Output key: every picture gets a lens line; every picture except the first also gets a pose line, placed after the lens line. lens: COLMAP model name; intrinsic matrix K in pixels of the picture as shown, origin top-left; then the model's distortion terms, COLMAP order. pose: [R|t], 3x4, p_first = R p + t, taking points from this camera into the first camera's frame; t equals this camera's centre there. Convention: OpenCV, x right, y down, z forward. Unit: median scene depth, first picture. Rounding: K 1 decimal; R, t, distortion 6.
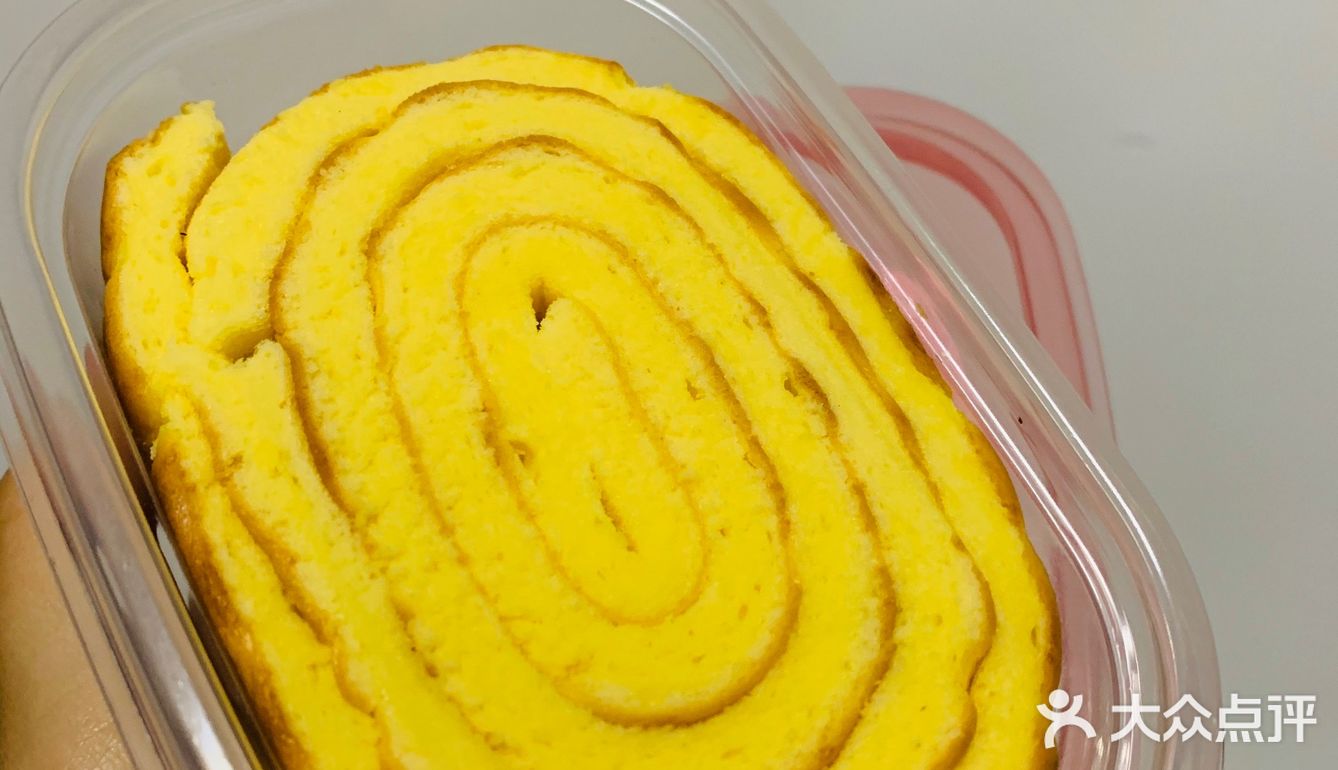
lens RADIAL K [[1451.5, 0, 667.6], [0, 1451.5, 357.0], [0, 0, 1]] dist [0.189095, -0.871696]
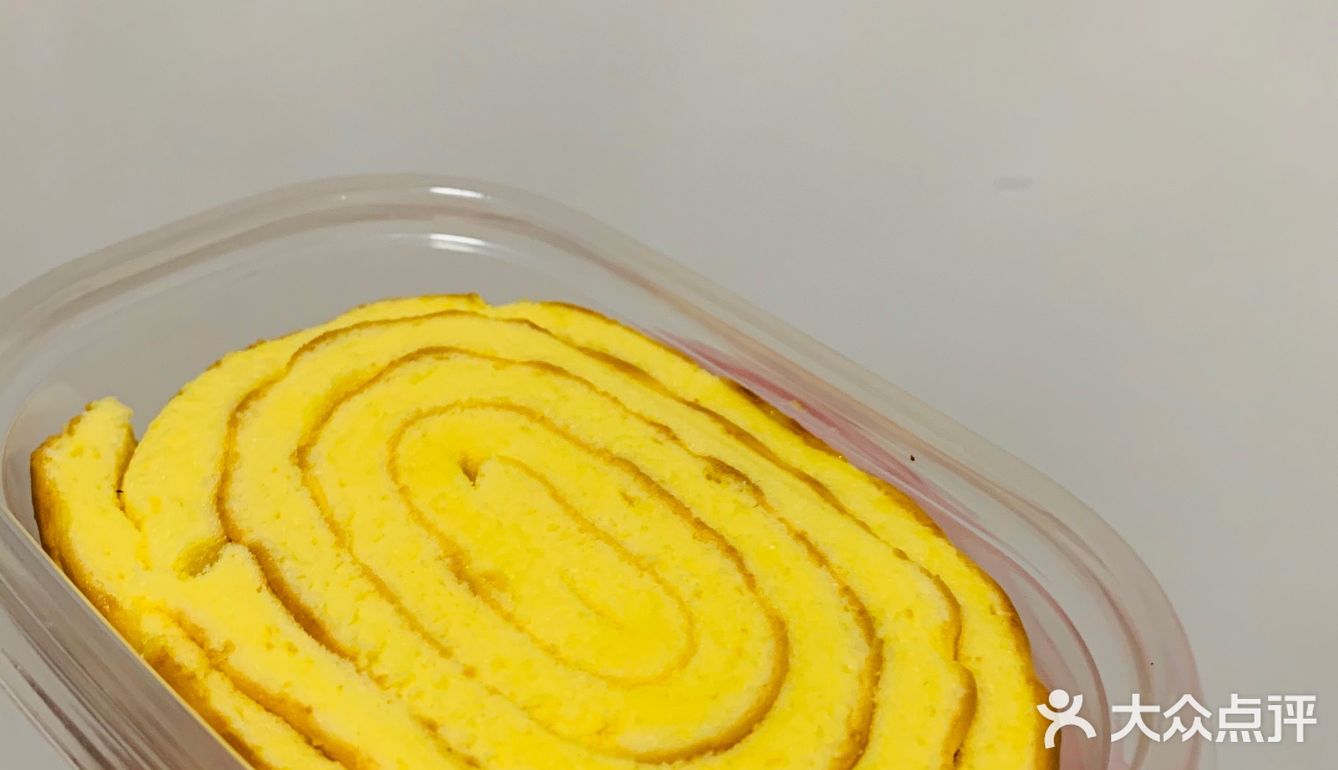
lens RADIAL K [[1451.5, 0, 667.6], [0, 1451.5, 357.0], [0, 0, 1]] dist [0.189095, -0.871696]
pose [[0.952523, -0.225303, 0.204789, -0.154403], [0.281541, 0.907845, -0.310729, 0.273015], [-0.115908, 0.353632, 0.928175, -0.053474]]
